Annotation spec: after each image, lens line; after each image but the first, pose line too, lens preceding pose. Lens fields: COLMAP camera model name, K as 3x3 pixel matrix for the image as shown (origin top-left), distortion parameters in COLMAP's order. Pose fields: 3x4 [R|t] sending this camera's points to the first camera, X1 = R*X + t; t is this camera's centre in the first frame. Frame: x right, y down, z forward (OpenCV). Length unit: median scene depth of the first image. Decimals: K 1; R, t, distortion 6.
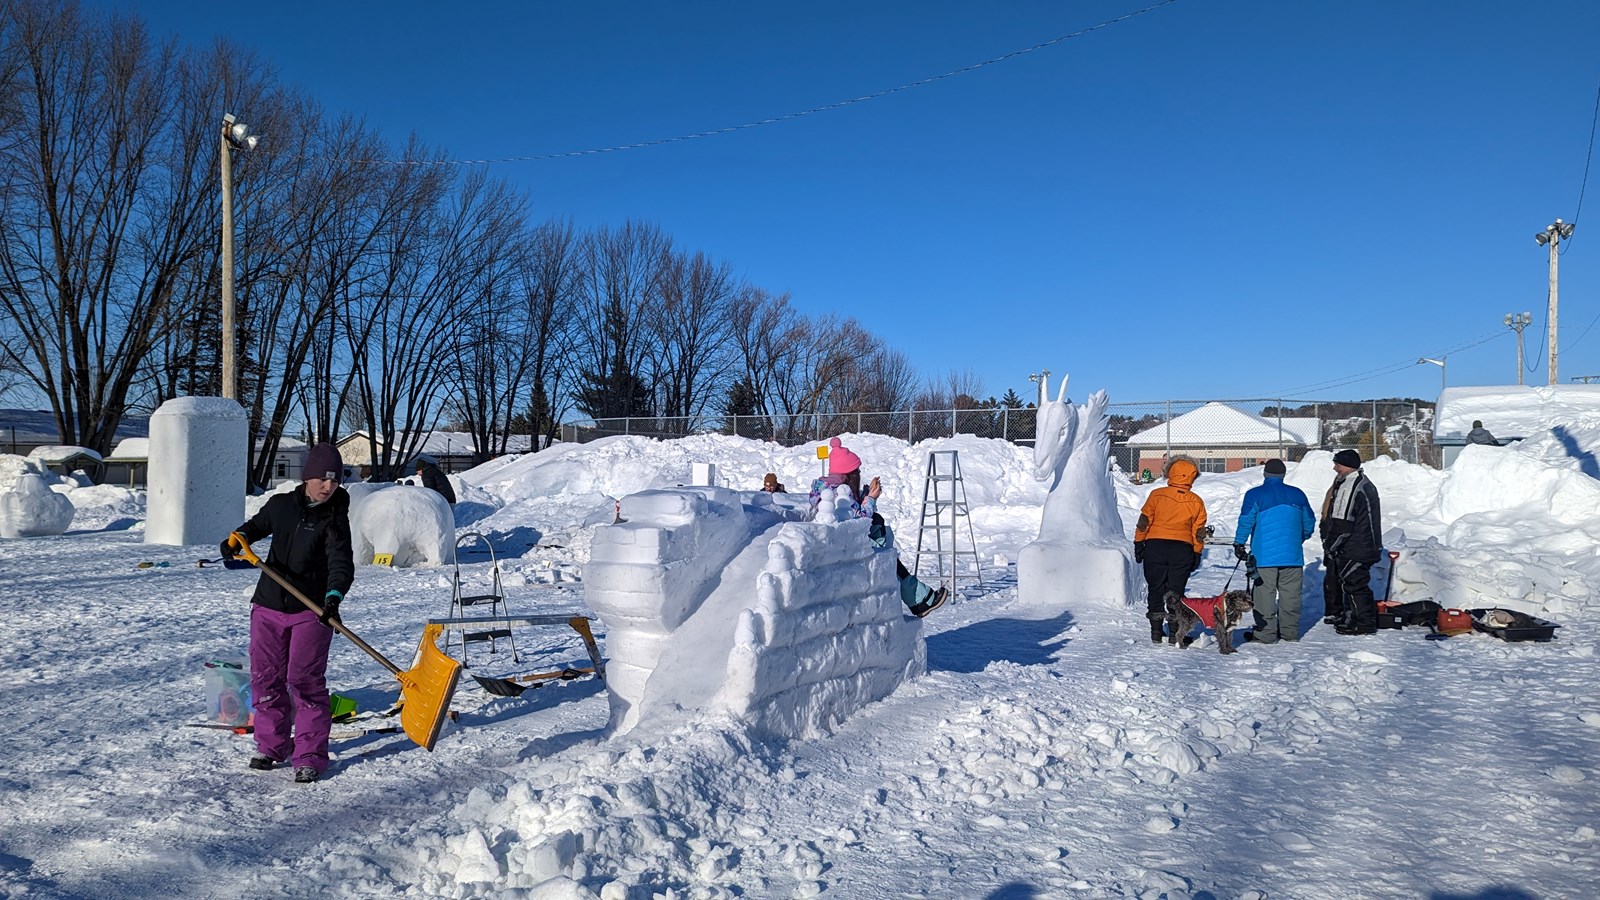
lens RADIAL K [[1124.3, 0, 802.3], [0, 1124.3, 445.4], [0, 0, 1]] dist [0.080430, -0.094237]
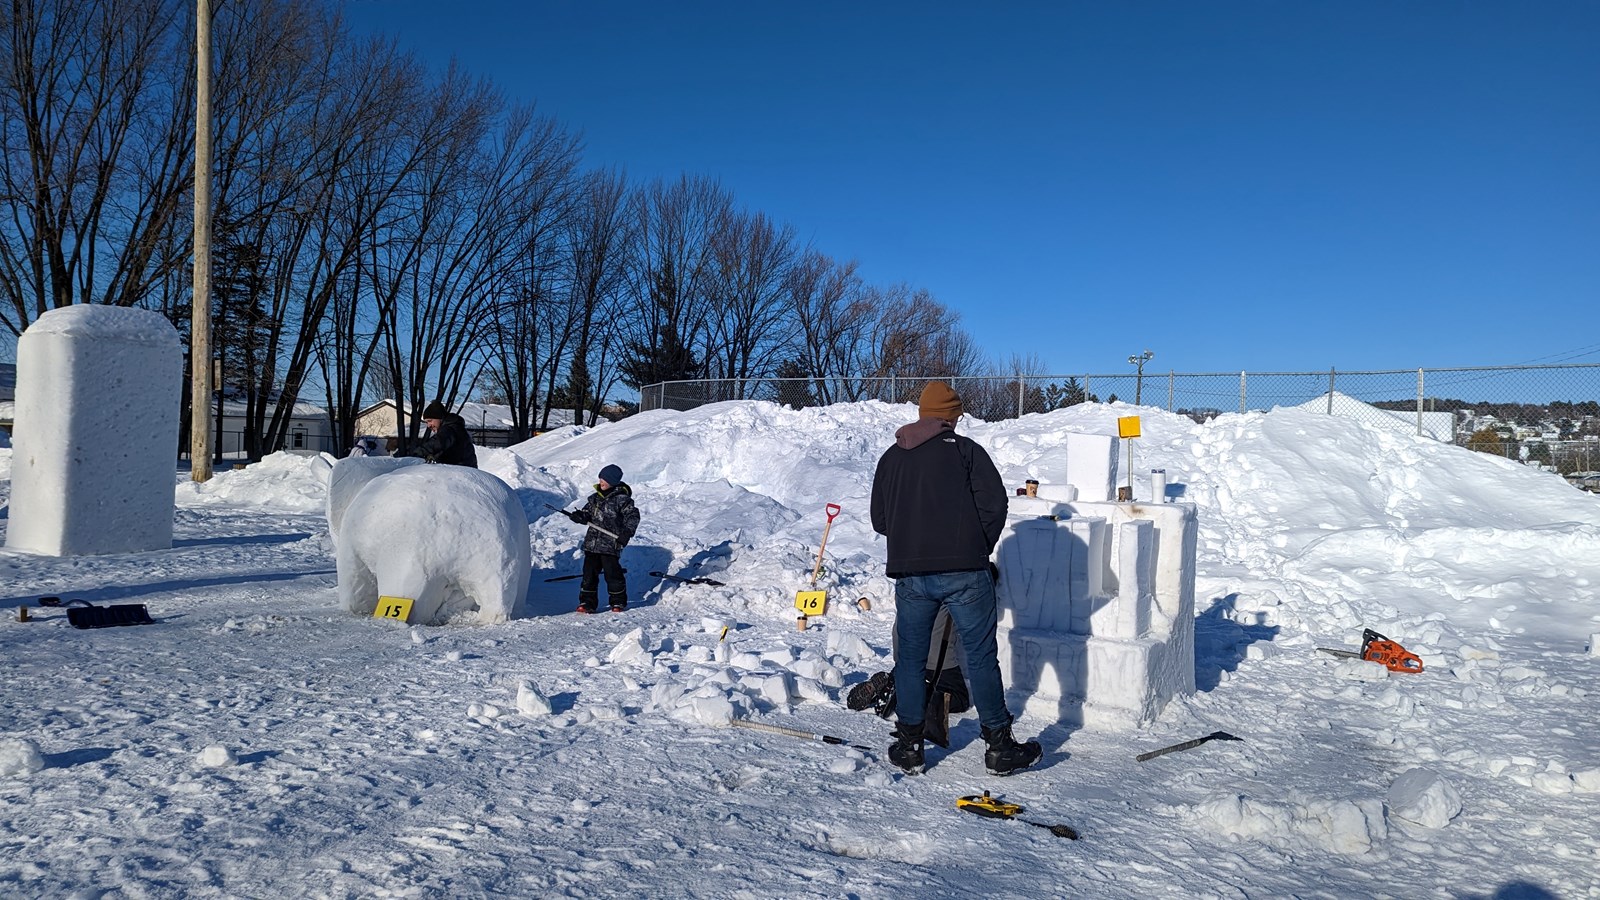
lens RADIAL K [[1141.9, 0, 800.0], [0, 1141.9, 450.0], [0, 0, 1]] dist [0.076876, -0.070570]
pose [[0.999206, 0.027006, -0.029295, -0.037197], [-0.026511, 0.999501, 0.017160, 0.003426], [0.029744, -0.016369, 0.999424, 0.104596]]
